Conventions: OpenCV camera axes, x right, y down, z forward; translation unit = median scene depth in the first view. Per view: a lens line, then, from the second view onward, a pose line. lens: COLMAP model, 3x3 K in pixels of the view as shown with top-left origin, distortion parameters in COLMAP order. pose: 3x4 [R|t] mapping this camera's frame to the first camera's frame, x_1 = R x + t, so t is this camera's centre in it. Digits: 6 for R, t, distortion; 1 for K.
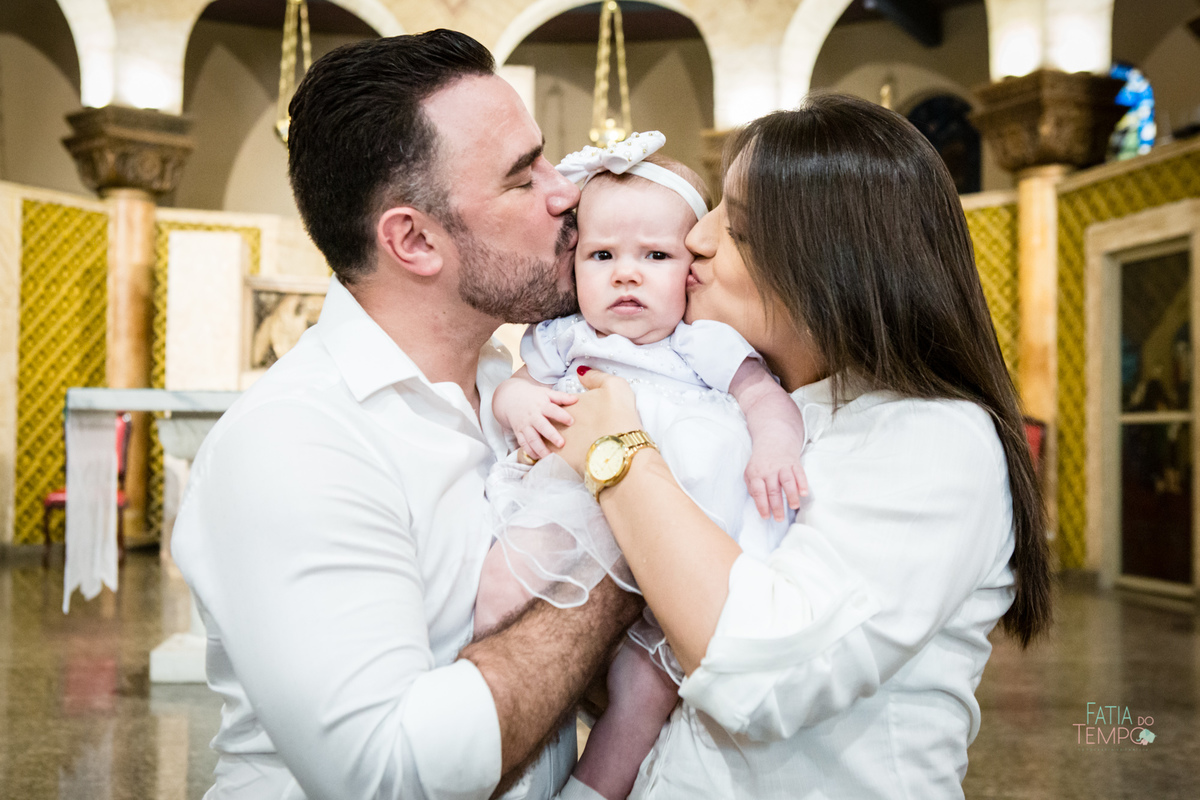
lens RADIAL K [[1481.3, 0, 590.4], [0, 1481.3, 372.1], [0, 0, 1]] dist [-0.013969, 0.000000]
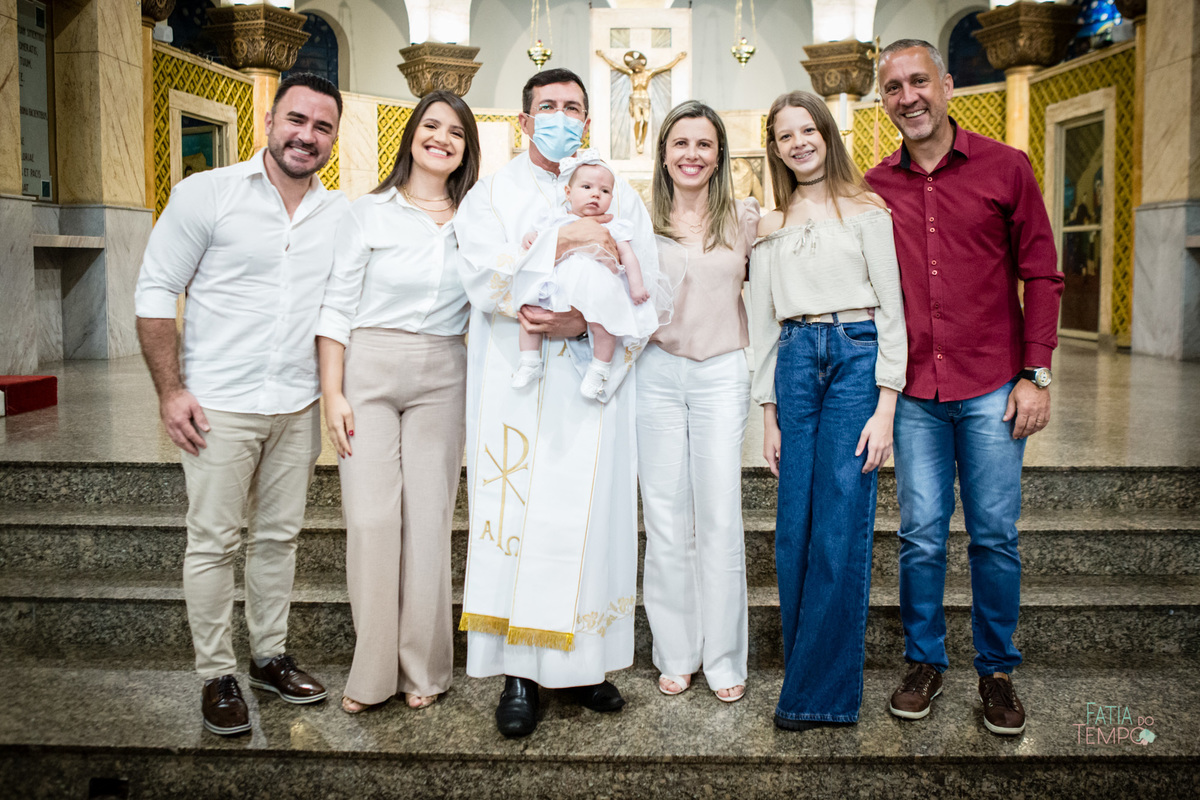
lens RADIAL K [[1100.0, 0, 622.4], [0, 1100.0, 348.5], [0, 0, 1]] dist [-0.053318, 0.000000]
pose [[0.992418, -0.001438, -0.122899, 0.031351], [0.016785, 0.992149, 0.123932, 0.004815], [0.121756, -0.125055, 0.984651, -0.188346]]
